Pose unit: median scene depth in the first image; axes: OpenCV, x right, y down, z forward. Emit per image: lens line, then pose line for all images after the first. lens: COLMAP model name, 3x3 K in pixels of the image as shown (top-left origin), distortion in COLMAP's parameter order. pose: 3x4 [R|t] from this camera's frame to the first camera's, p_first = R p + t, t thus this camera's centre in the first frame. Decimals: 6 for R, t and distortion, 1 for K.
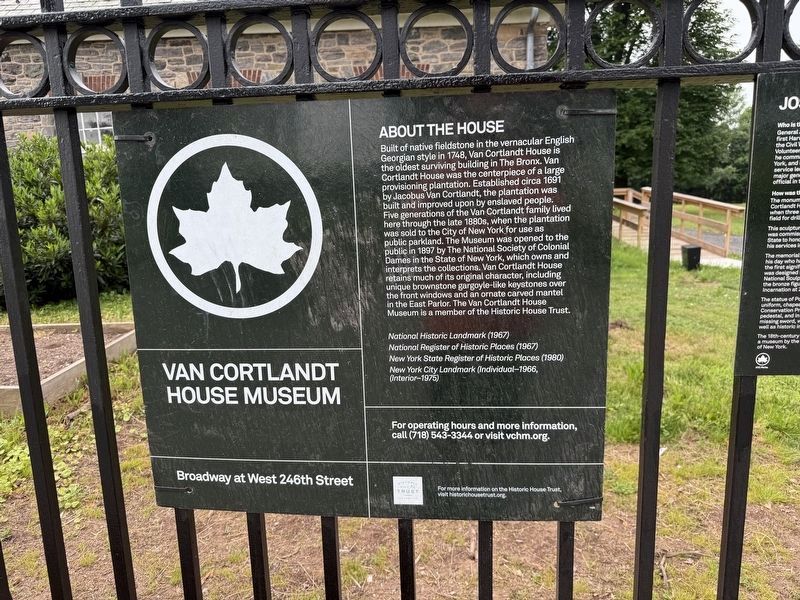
lens RADIAL K [[573.8, 0, 399.8], [0, 573.8, 286.2], [0, 0, 1]] dist [0.001457, -0.003226]
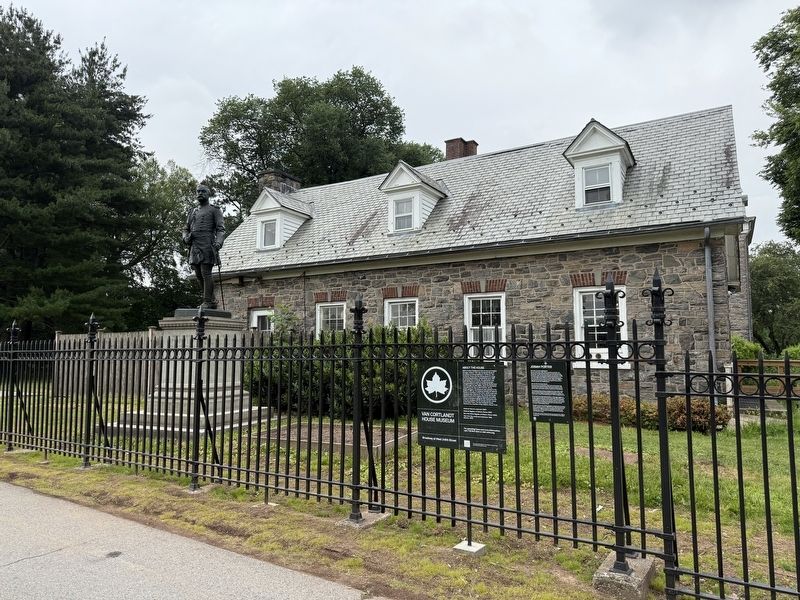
lens RADIAL K [[573.8, 0, 399.8], [0, 573.8, 286.2], [0, 0, 1]] dist [0.001457, -0.003226]
pose [[0.889074, -0.022205, -0.457225, 1.700281], [-0.099723, 0.965439, -0.240798, 0.303416], [0.446769, 0.259683, 0.856132, -3.587066]]
